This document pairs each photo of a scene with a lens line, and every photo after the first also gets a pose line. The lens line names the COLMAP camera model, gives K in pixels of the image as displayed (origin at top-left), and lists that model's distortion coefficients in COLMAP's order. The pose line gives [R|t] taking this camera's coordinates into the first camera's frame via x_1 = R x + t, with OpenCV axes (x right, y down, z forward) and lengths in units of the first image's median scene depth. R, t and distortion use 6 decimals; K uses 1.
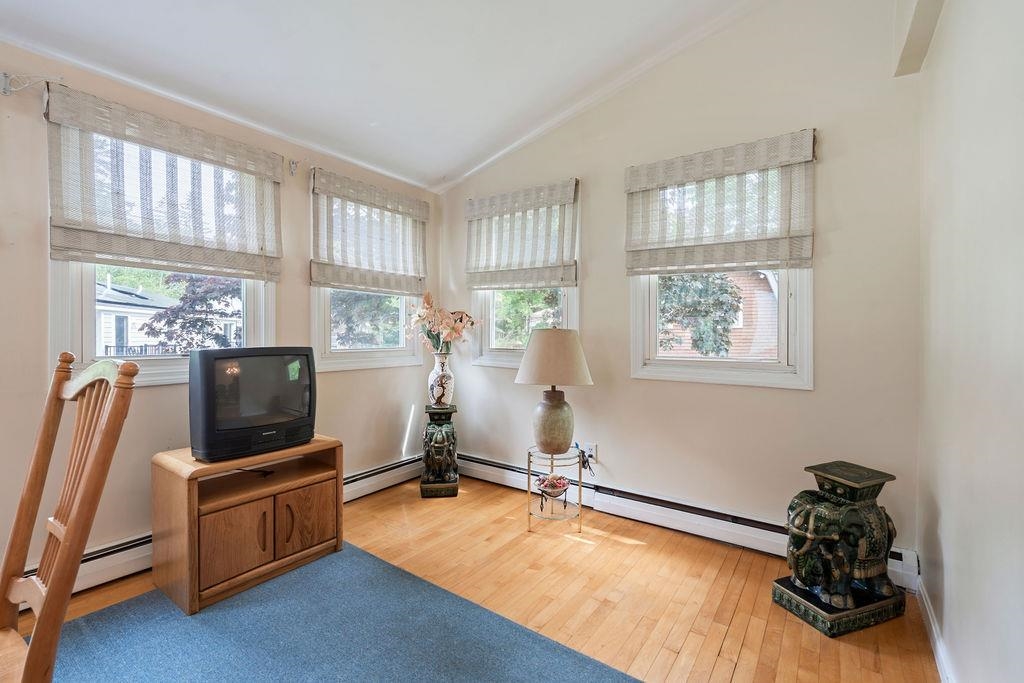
lens RADIAL K [[455.7, 0, 512.0], [0, 455.7, 341.5], [0, 0, 1]] dist [-0.000204, 0.000024]
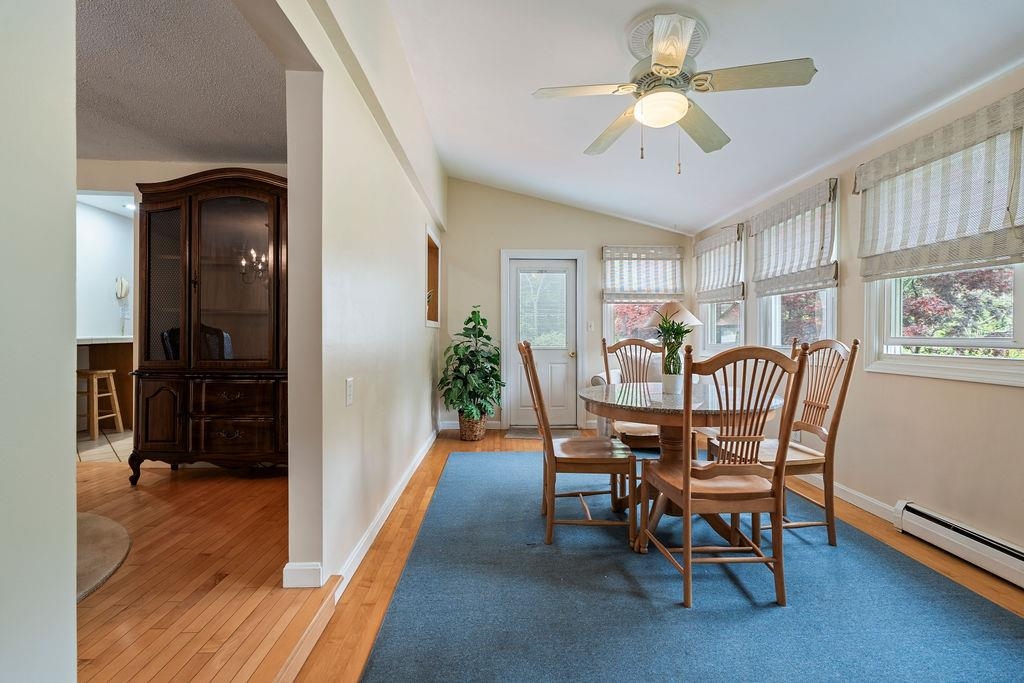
lens RADIAL K [[455.7, 0, 512.0], [0, 455.7, 341.5], [0, 0, 1]] dist [-0.000204, 0.000024]
pose [[-0.802073, 0.004483, -0.597209, 0.449782], [-0.009968, 0.999732, 0.020891, 0.004160], [0.597143, 0.022709, -0.801813, 0.697977]]
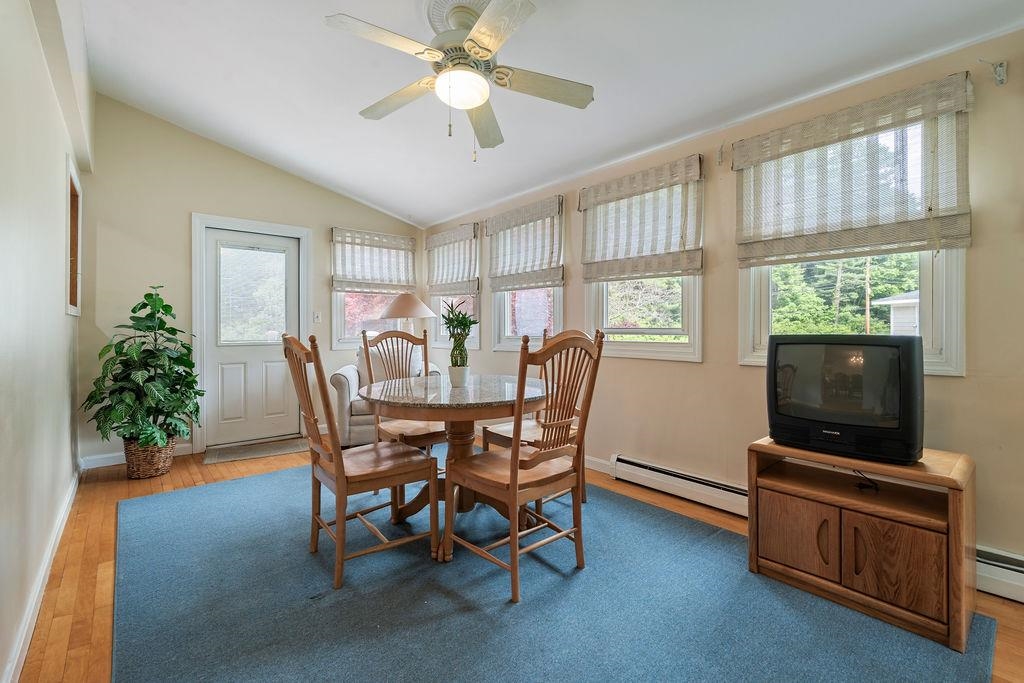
lens RADIAL K [[456.8, 0, 512.9], [0, 456.8, 330.7], [0, 0, 1]] dist [-0.001929, 0.000249]
pose [[-0.241982, 0.003703, -0.970274, 0.462376], [-0.009435, 0.999936, 0.006170, 0.006125], [0.970235, 0.010648, -0.241932, 0.617092]]
